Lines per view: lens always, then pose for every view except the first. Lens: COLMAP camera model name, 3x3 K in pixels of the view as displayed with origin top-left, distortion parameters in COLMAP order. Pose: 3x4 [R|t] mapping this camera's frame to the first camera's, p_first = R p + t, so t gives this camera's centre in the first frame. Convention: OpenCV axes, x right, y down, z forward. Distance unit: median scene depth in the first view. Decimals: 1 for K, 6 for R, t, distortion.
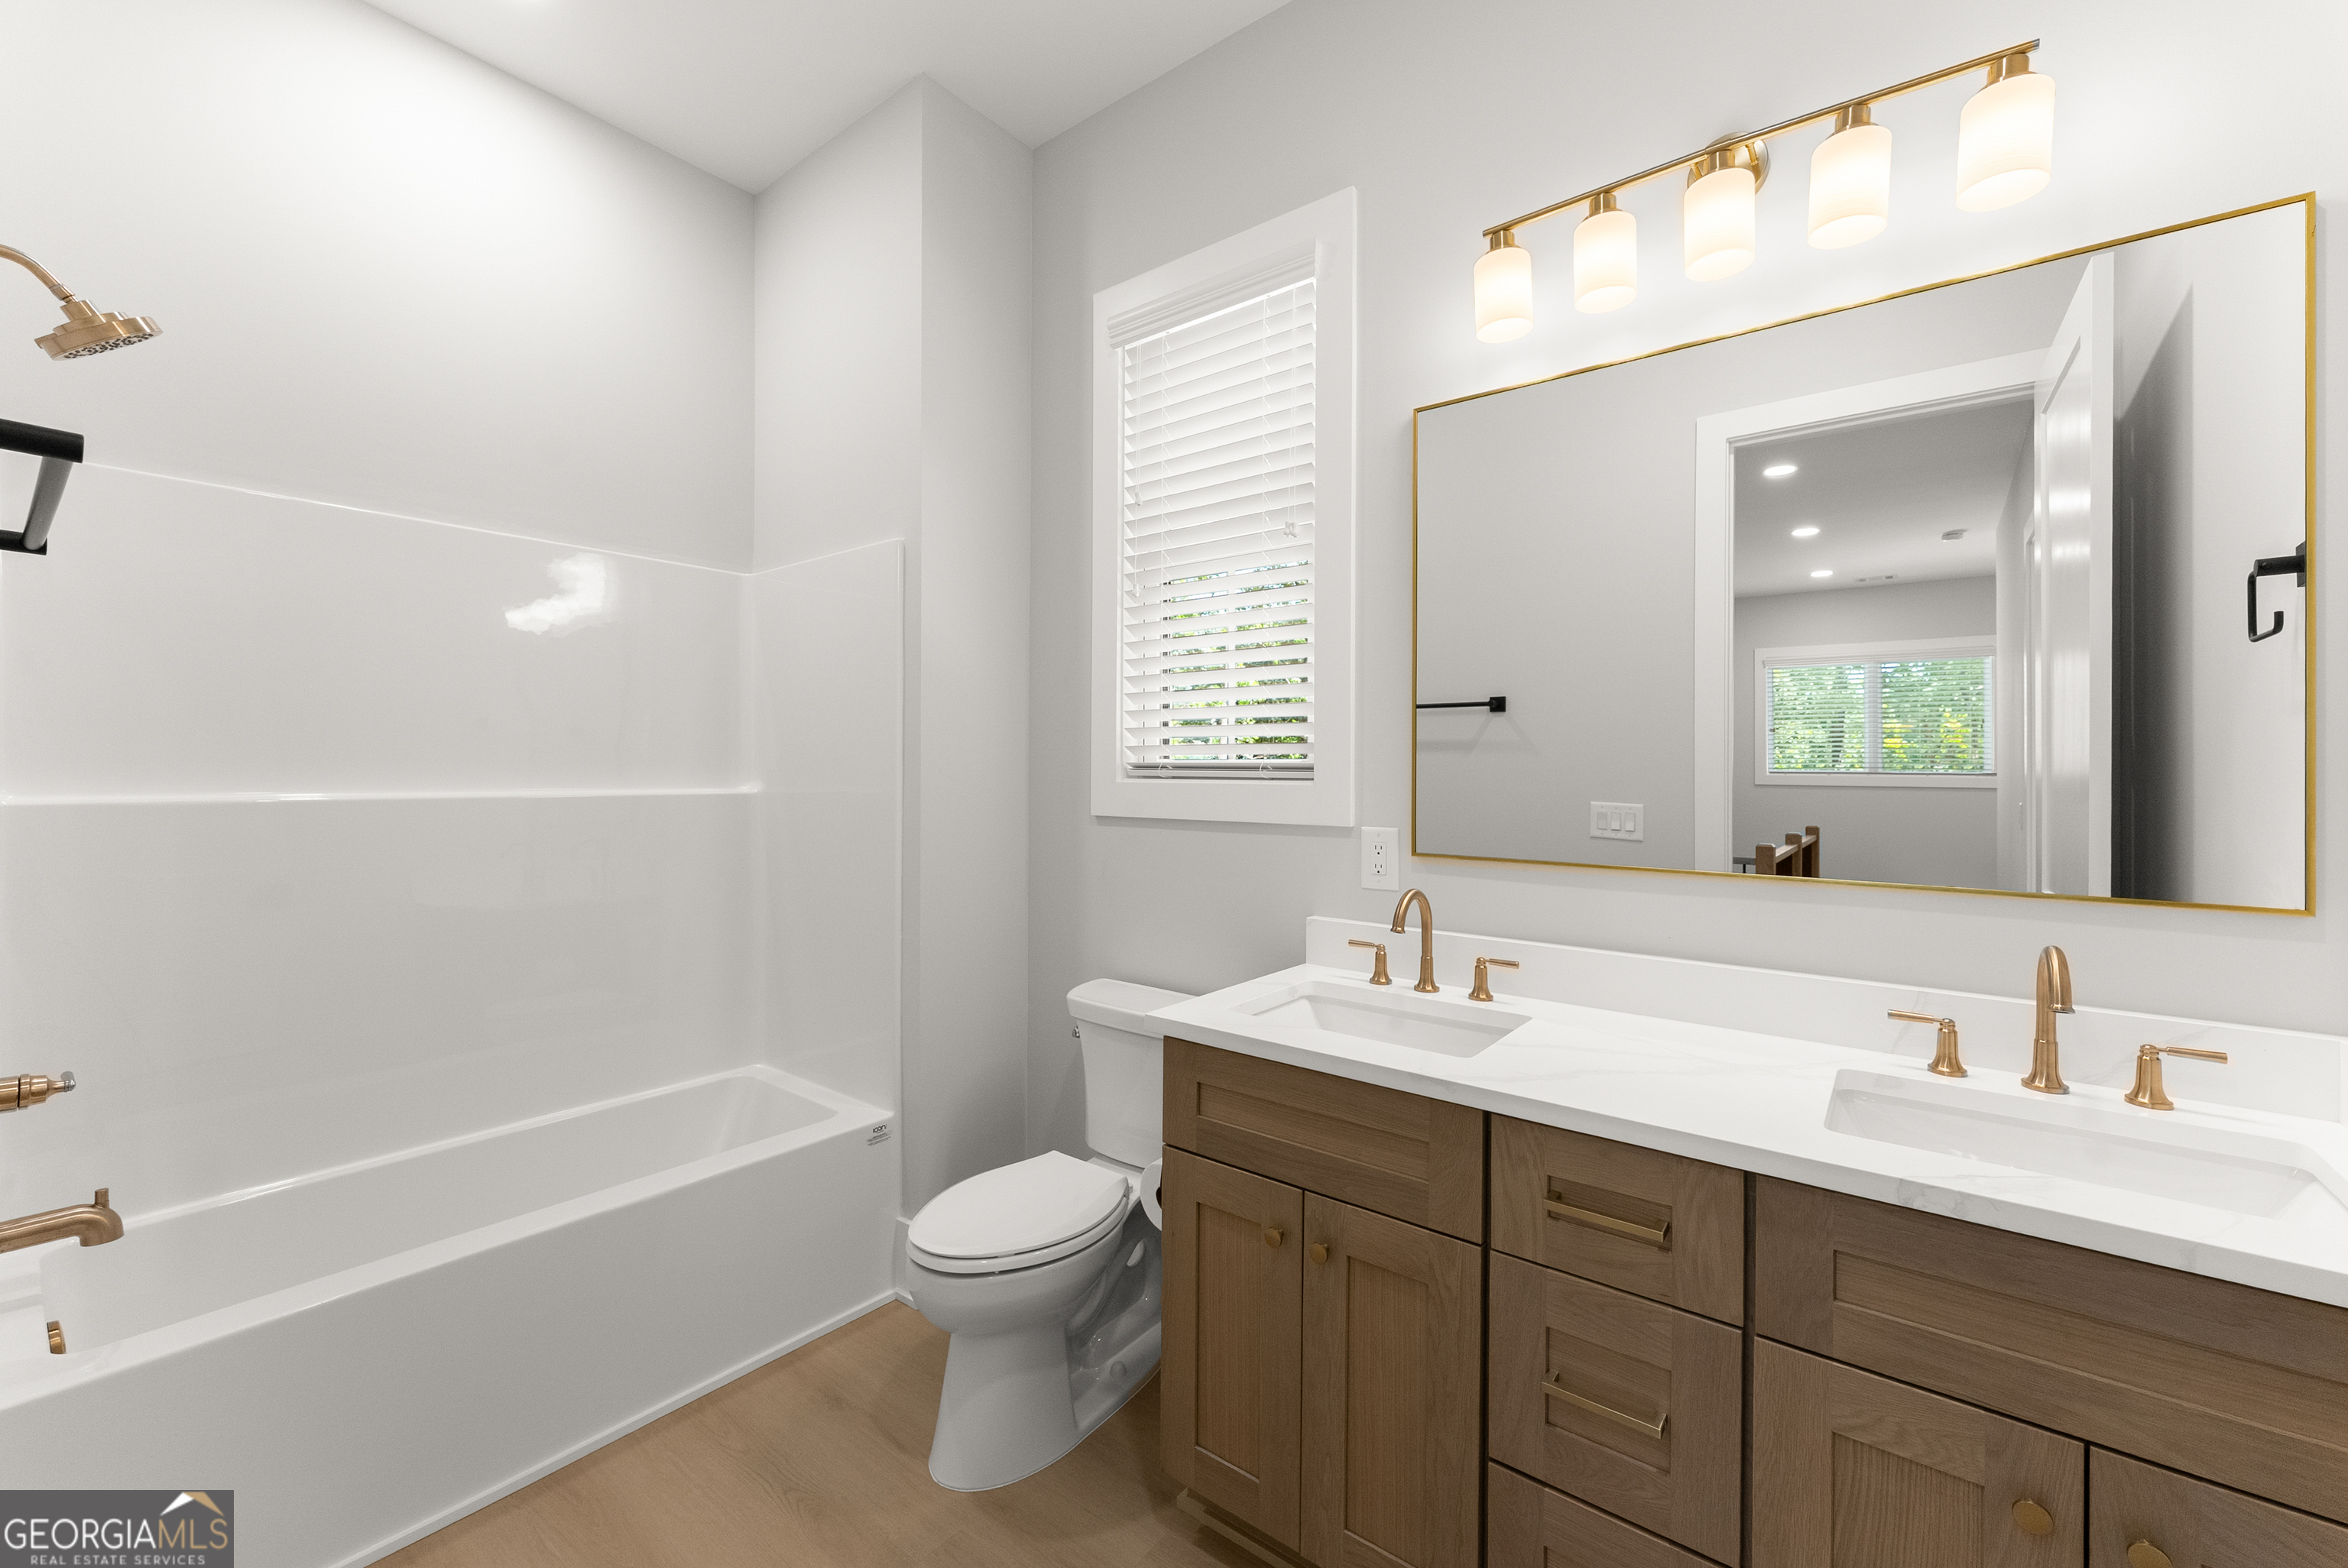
lens RADIAL K [[947.7, 0, 1139.0], [0, 947.7, 755.2], [0, 0, 1]] dist [-0.002085, 0.000149]
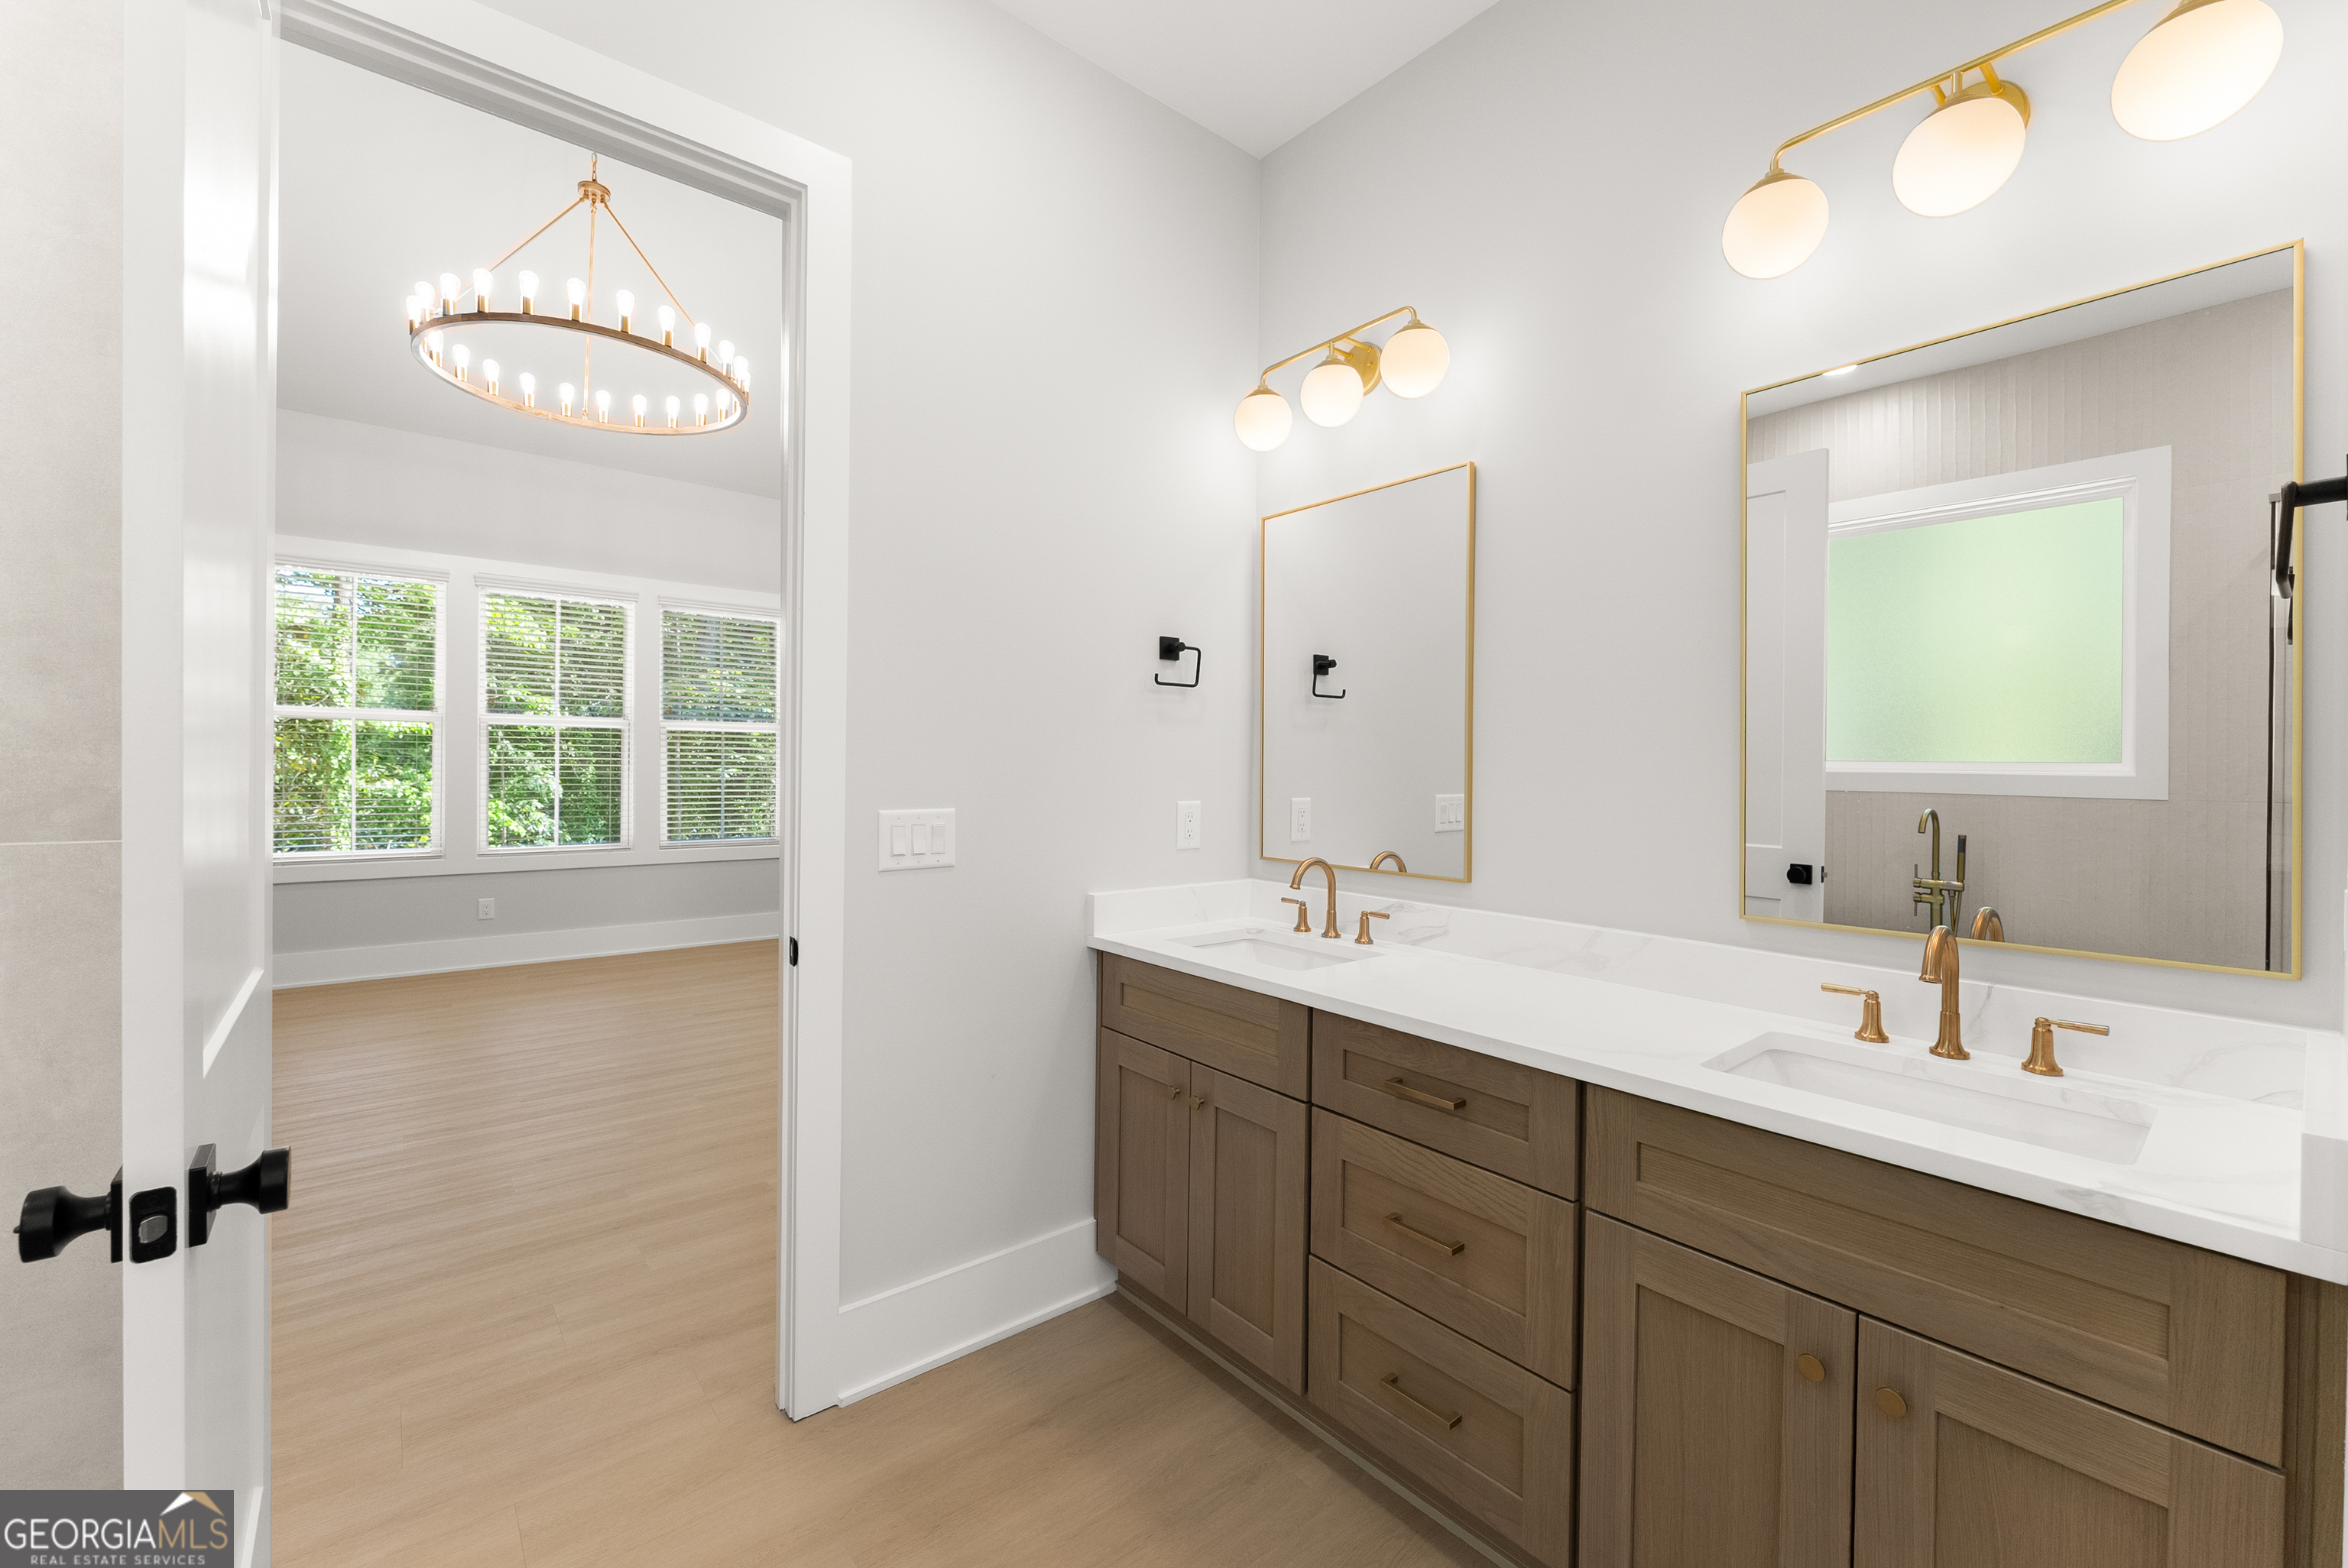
lens RADIAL K [[947.7, 0, 1300.8], [0, 947.7, 767.8], [0, 0, 1]] dist [-0.002085, 0.000149]
pose [[0.994441, 0.012731, -0.104525, 0.365661], [-0.011705, 0.999877, 0.010427, -0.002608], [0.104645, -0.009145, 0.994468, -0.307989]]
